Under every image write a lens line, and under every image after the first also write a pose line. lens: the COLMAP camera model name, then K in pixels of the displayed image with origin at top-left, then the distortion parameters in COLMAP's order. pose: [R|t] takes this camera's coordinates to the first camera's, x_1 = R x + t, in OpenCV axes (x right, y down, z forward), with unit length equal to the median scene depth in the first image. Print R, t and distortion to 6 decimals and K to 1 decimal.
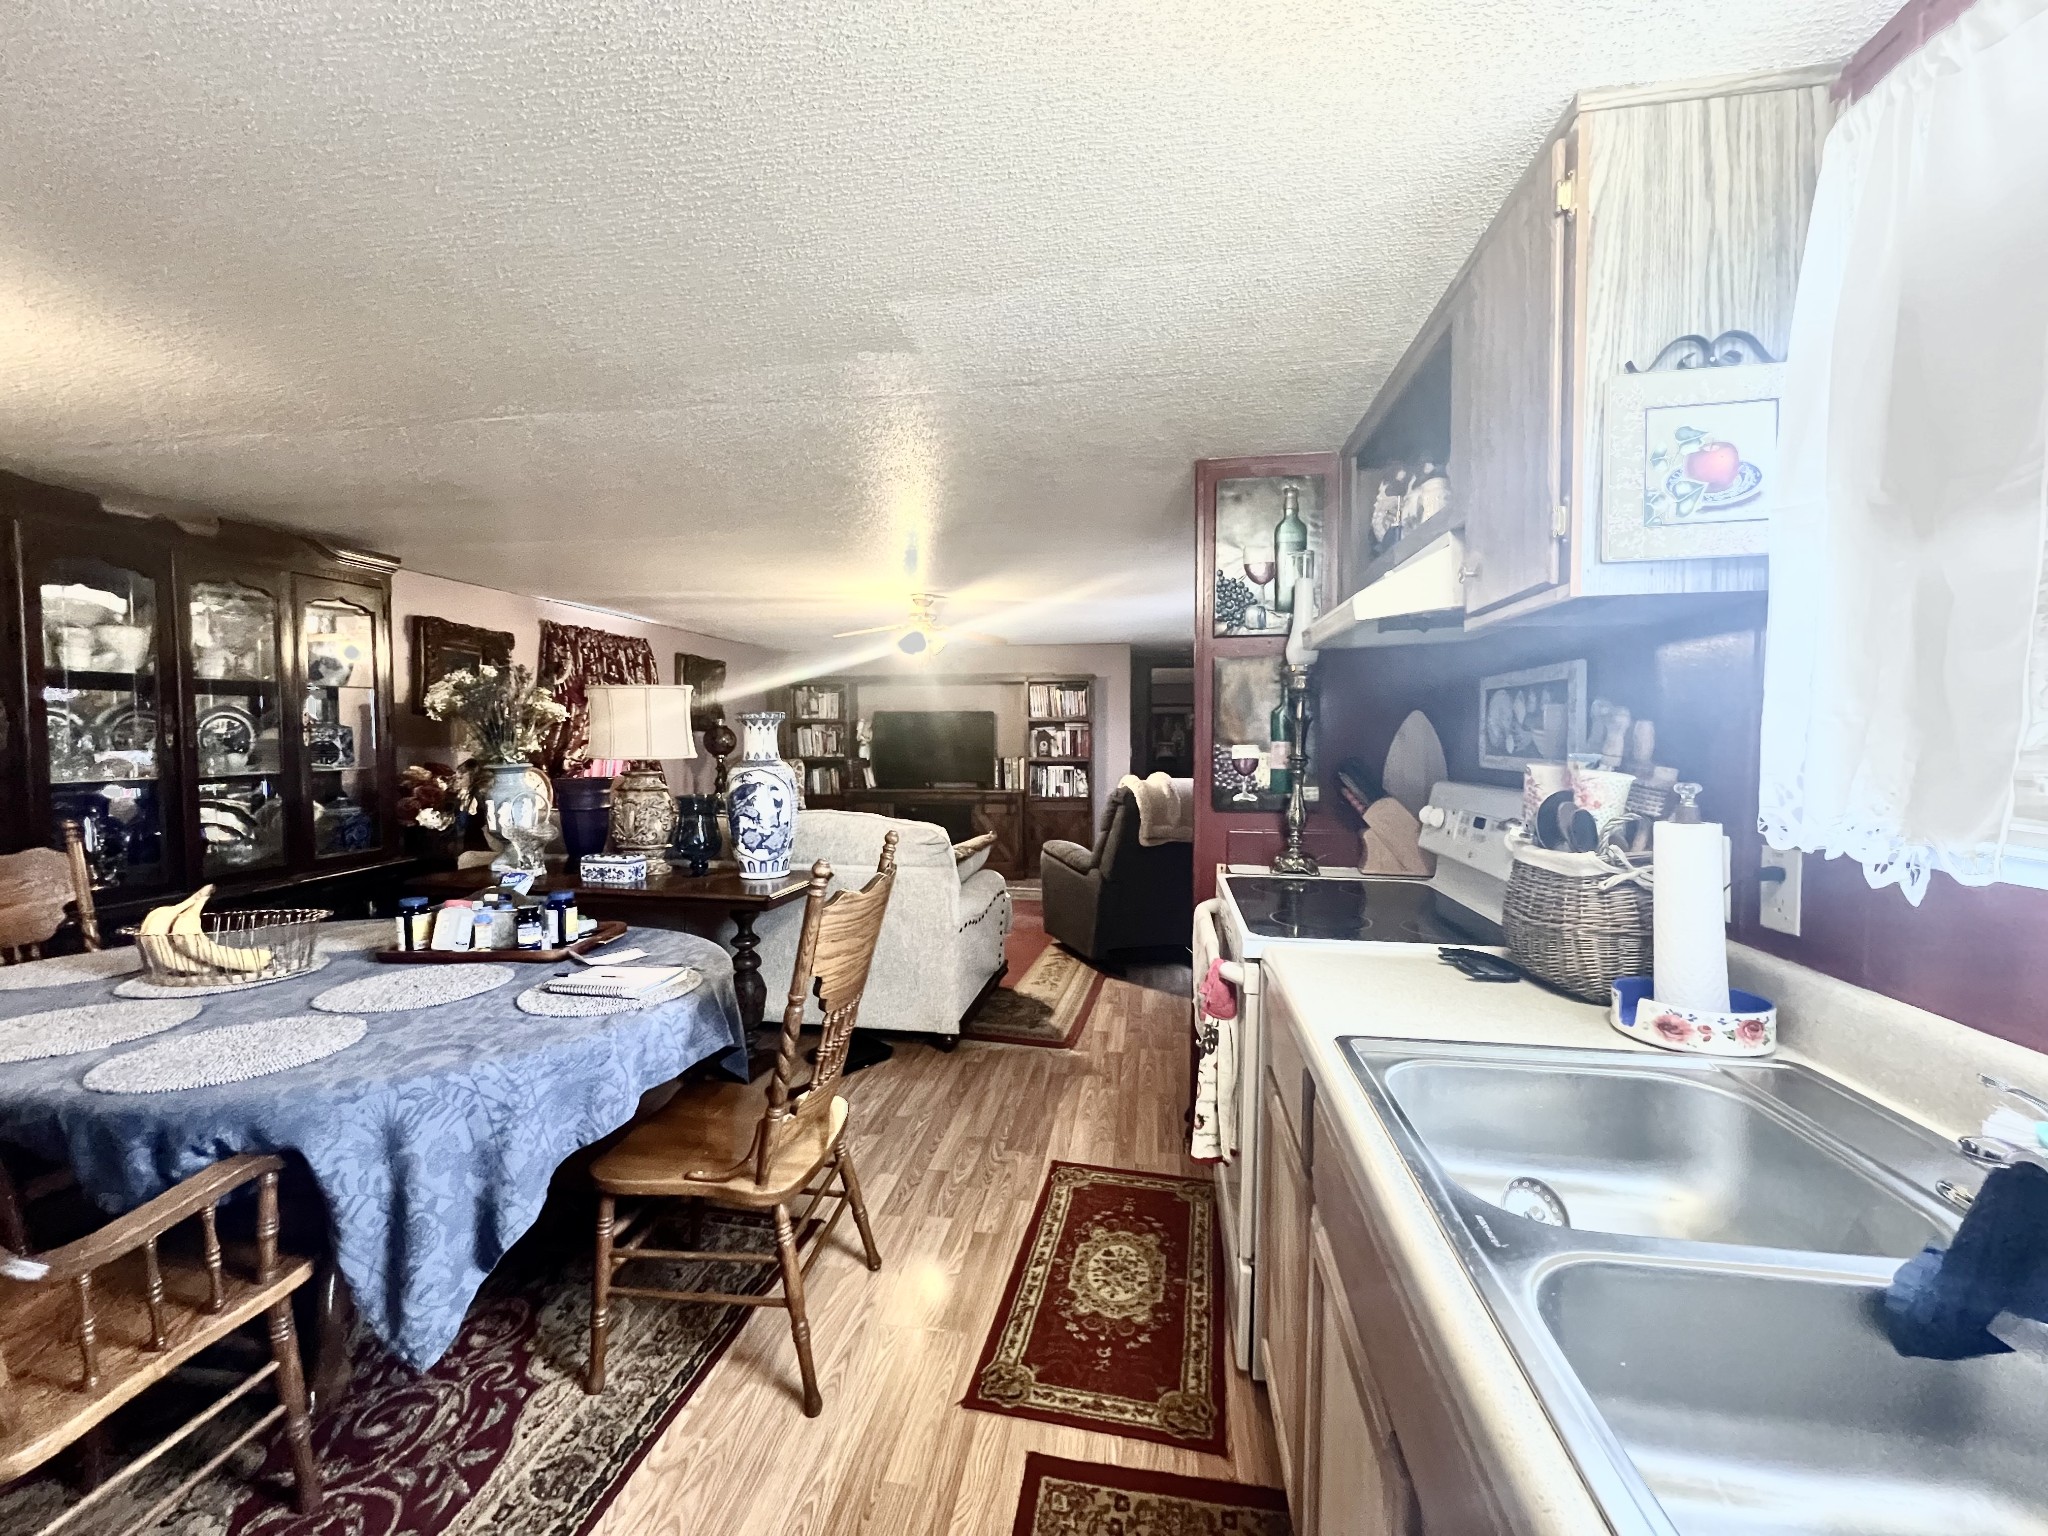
lens RADIAL K [[811.9, 0, 1027.1], [0, 811.9, 769.3], [0, 0, 1]] dist [-0.001047, 0.000292]
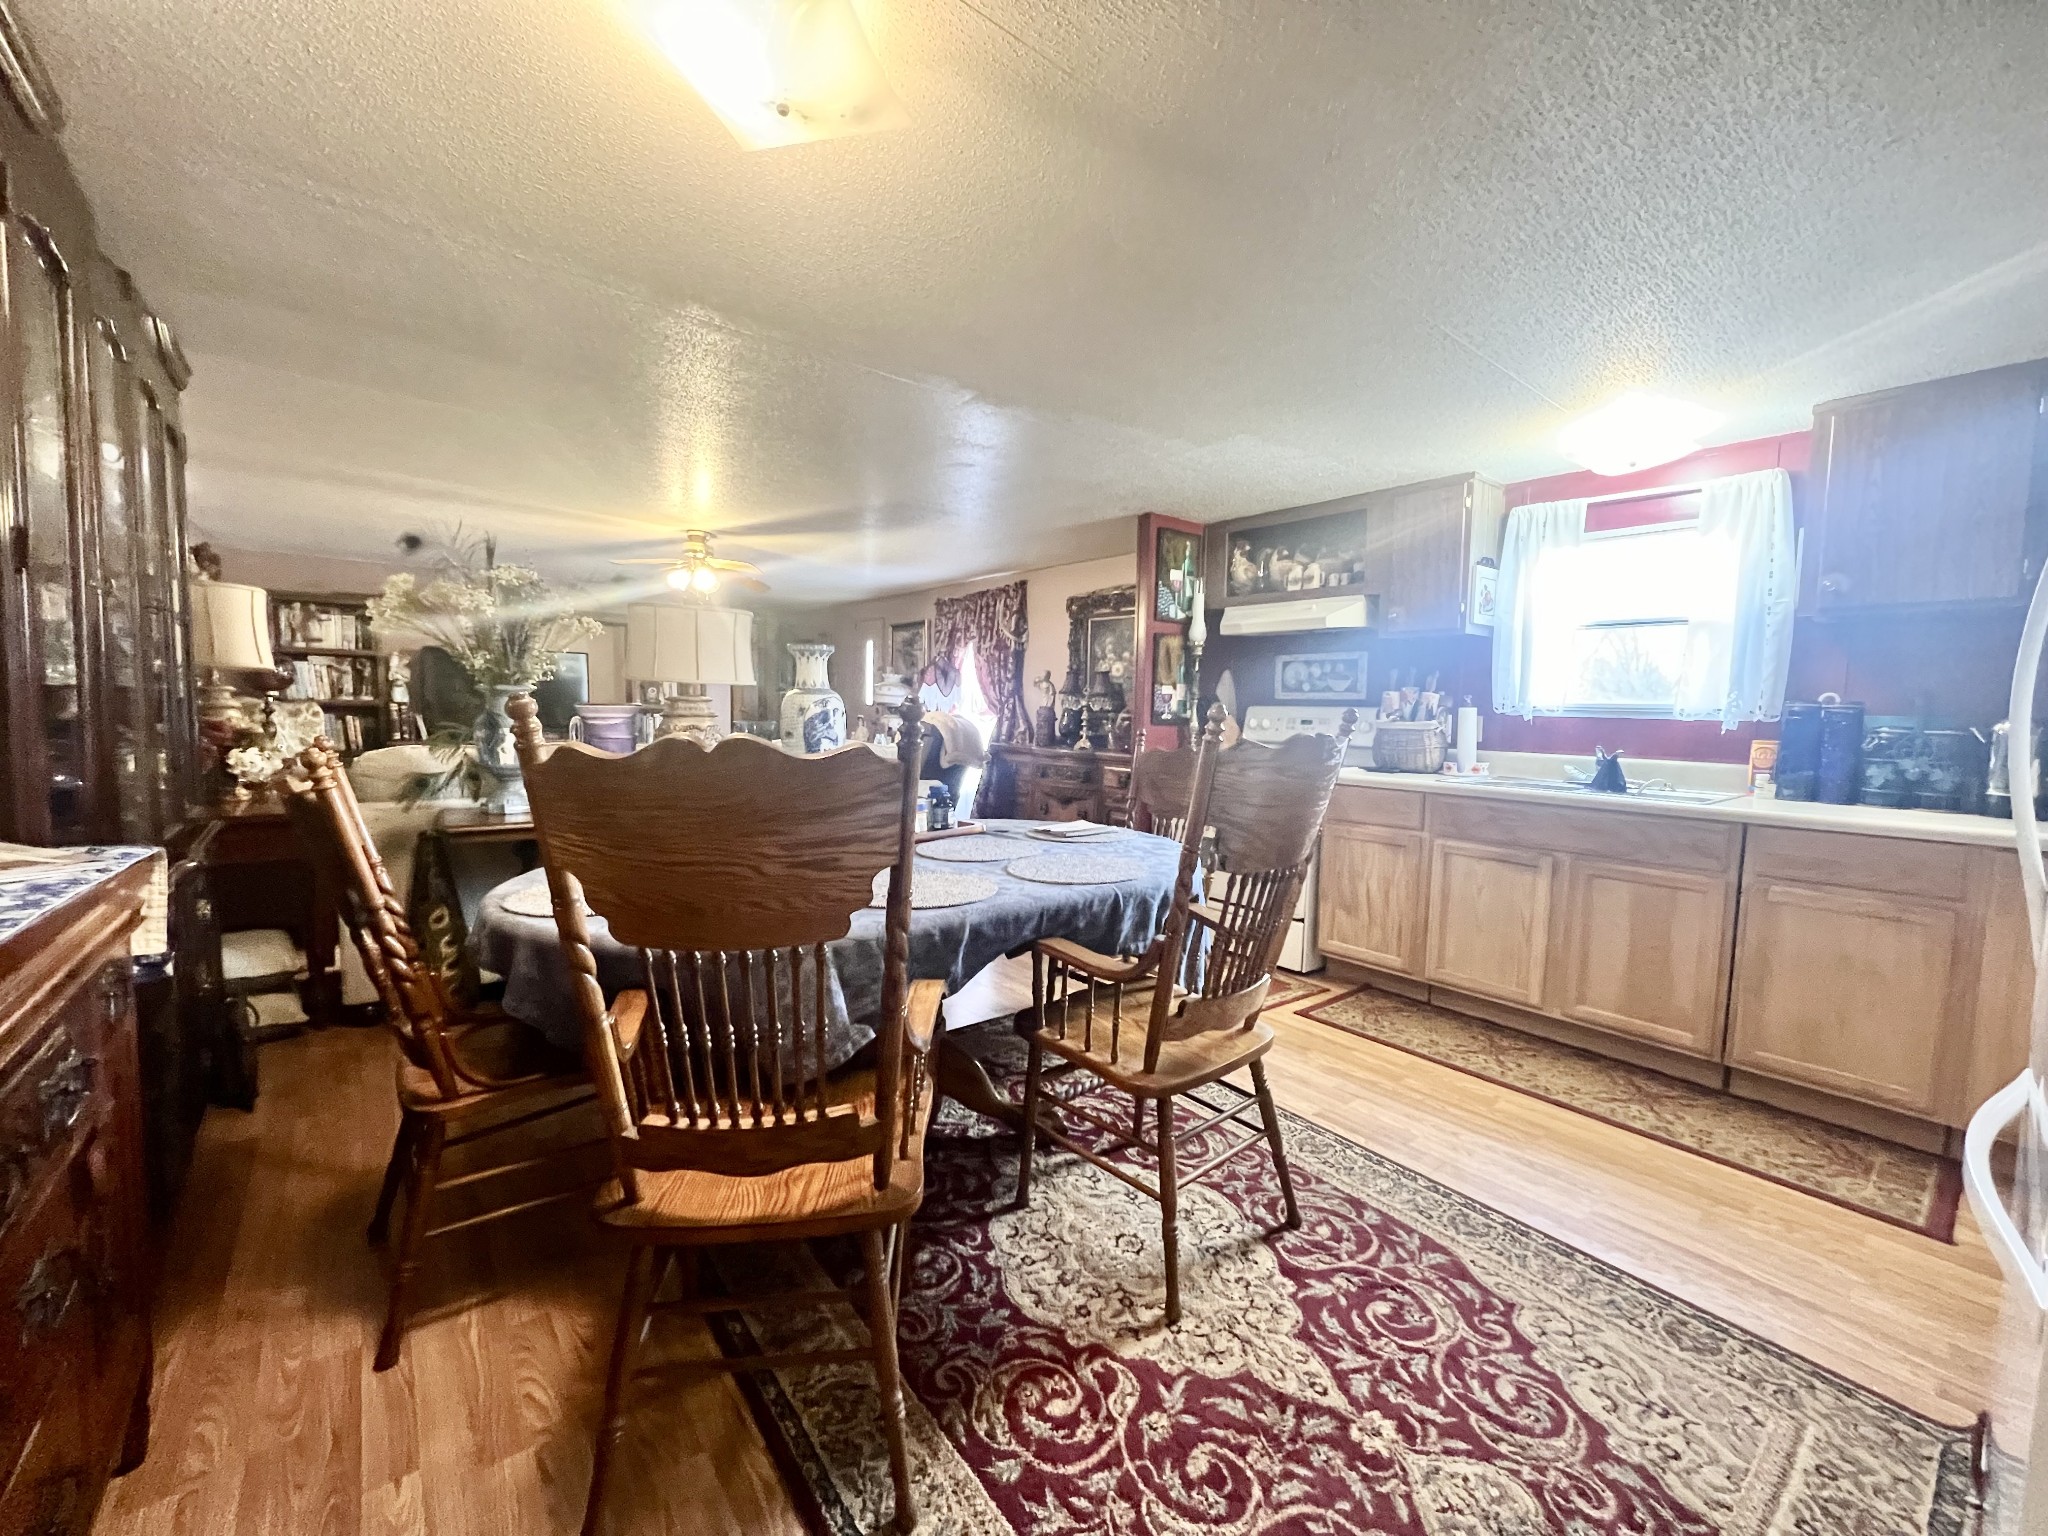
lens RADIAL K [[811.9, 0, 1027.3], [0, 811.9, 771.0], [0, 0, 1]] dist [-0.001047, 0.000292]
pose [[0.669375, -0.045199, 0.741548, -1.210589], [0.010911, 0.998638, 0.051019, 0.059213], [-0.742844, -0.026060, 0.668957, 0.069317]]
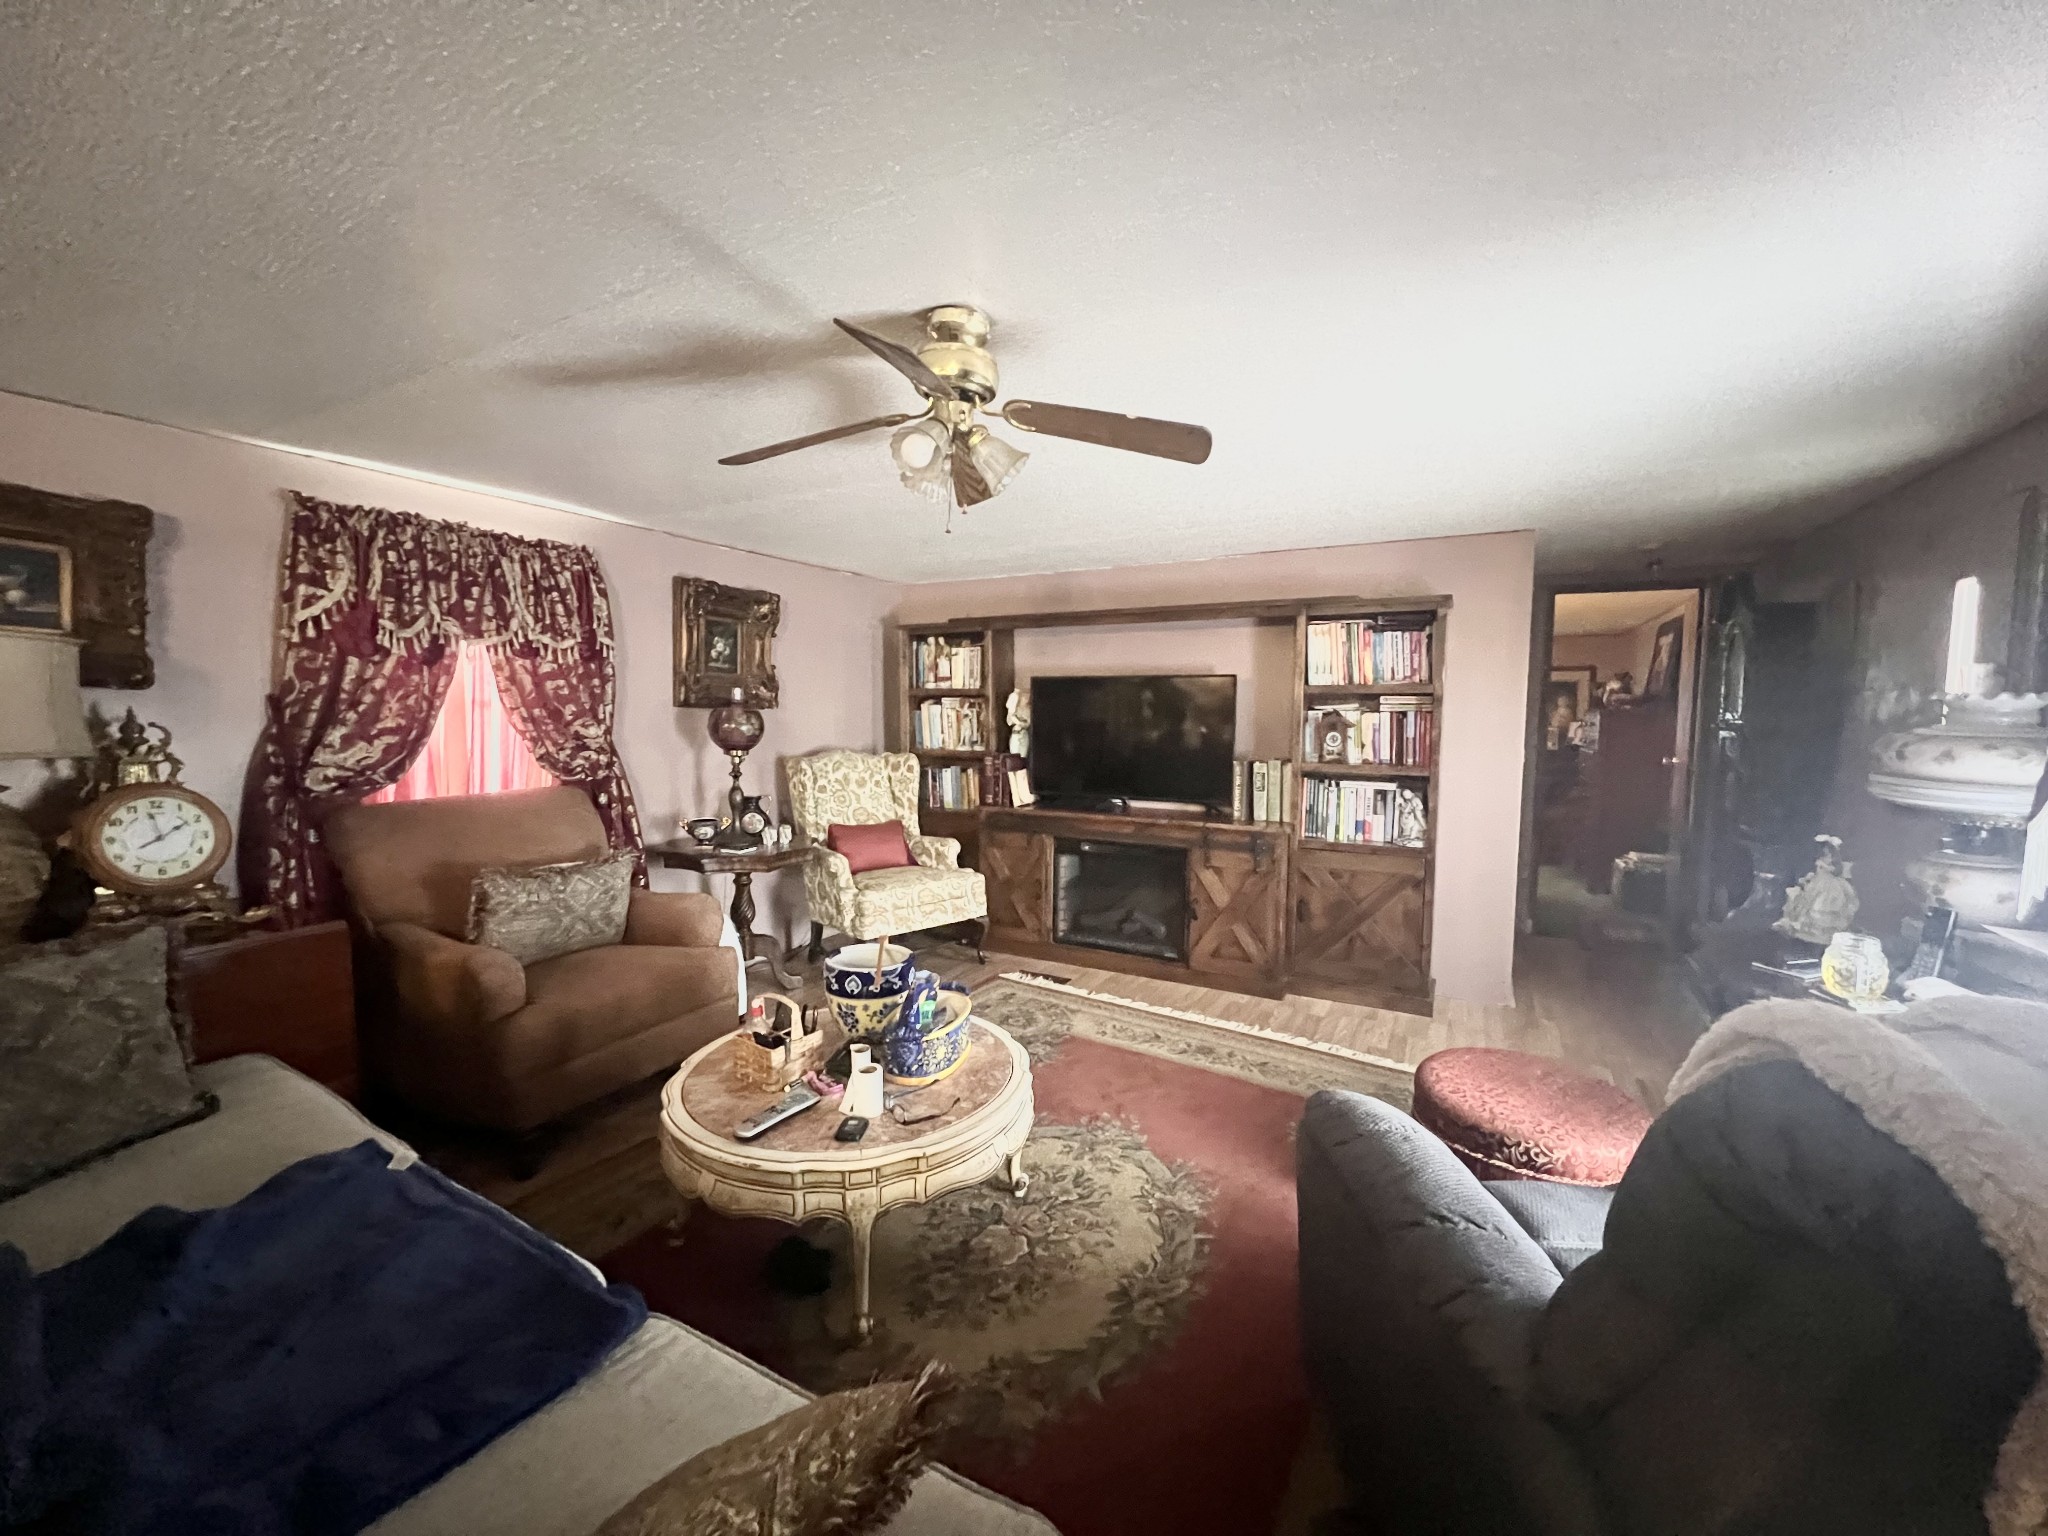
lens RADIAL K [[811.9, 0, 1028.8], [0, 811.9, 771.0], [0, 0, 1]] dist [-0.001047, 0.000292]
pose [[0.940680, 0.034218, -0.337564, 0.039410], [-0.021732, 0.998935, 0.040699, -0.081899], [0.338597, -0.030949, 0.940422, 1.371816]]
